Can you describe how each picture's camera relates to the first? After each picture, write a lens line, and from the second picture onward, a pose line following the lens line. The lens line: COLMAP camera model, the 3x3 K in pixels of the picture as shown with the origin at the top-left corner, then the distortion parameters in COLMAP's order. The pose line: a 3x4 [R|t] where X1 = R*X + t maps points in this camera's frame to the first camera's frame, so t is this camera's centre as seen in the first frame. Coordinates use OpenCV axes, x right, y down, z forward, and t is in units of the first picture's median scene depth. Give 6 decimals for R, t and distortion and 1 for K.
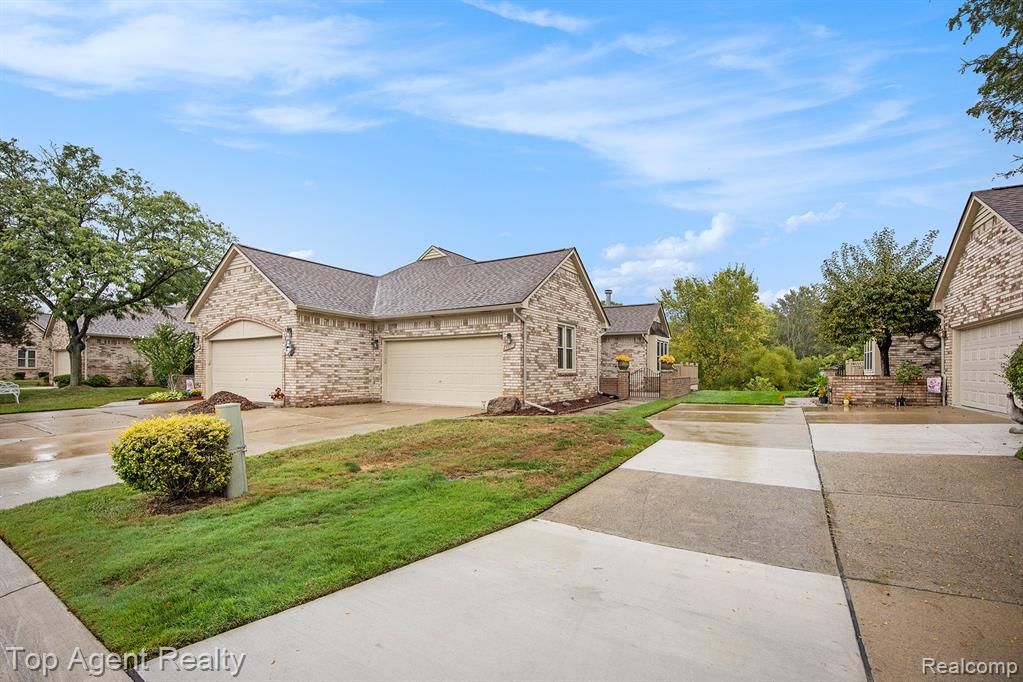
lens RADIAL K [[446.8, 0, 510.5], [0, 446.8, 366.8], [0, 0, 1]] dist [-0.000865, -0.000155]
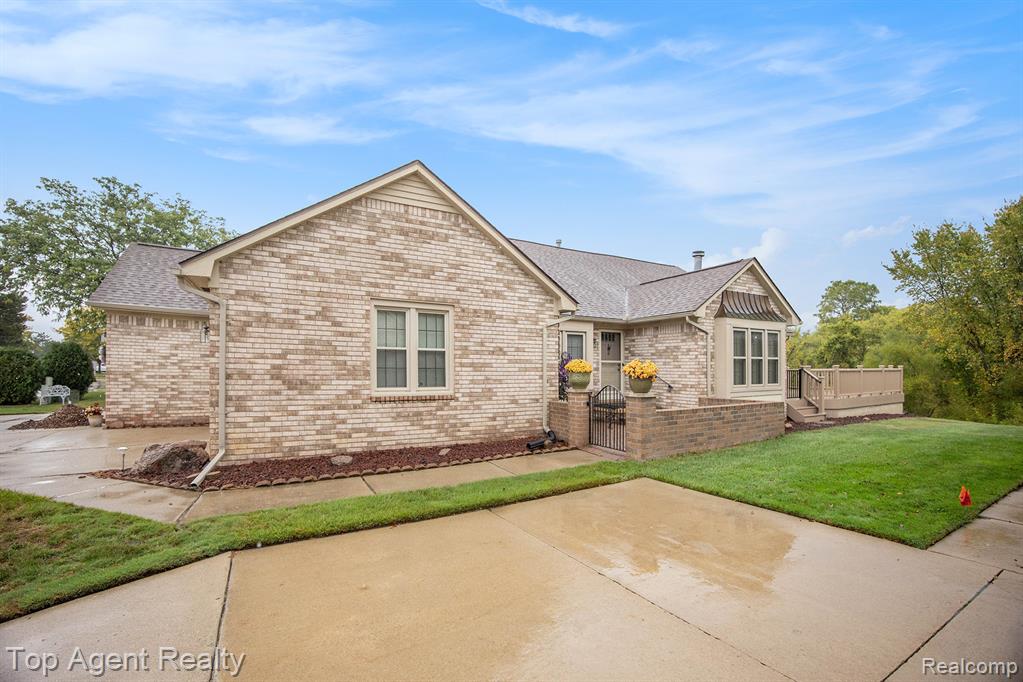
lens RADIAL K [[425.4, 0, 511.7], [0, 425.4, 362.0], [0, 0, 1]] dist [-0.012252, -0.000062]
pose [[0.871618, -0.003093, -0.490176, 0.504144], [-0.000561, 0.999973, -0.007307, -0.023320], [0.490186, 0.006644, 0.871593, 0.638287]]
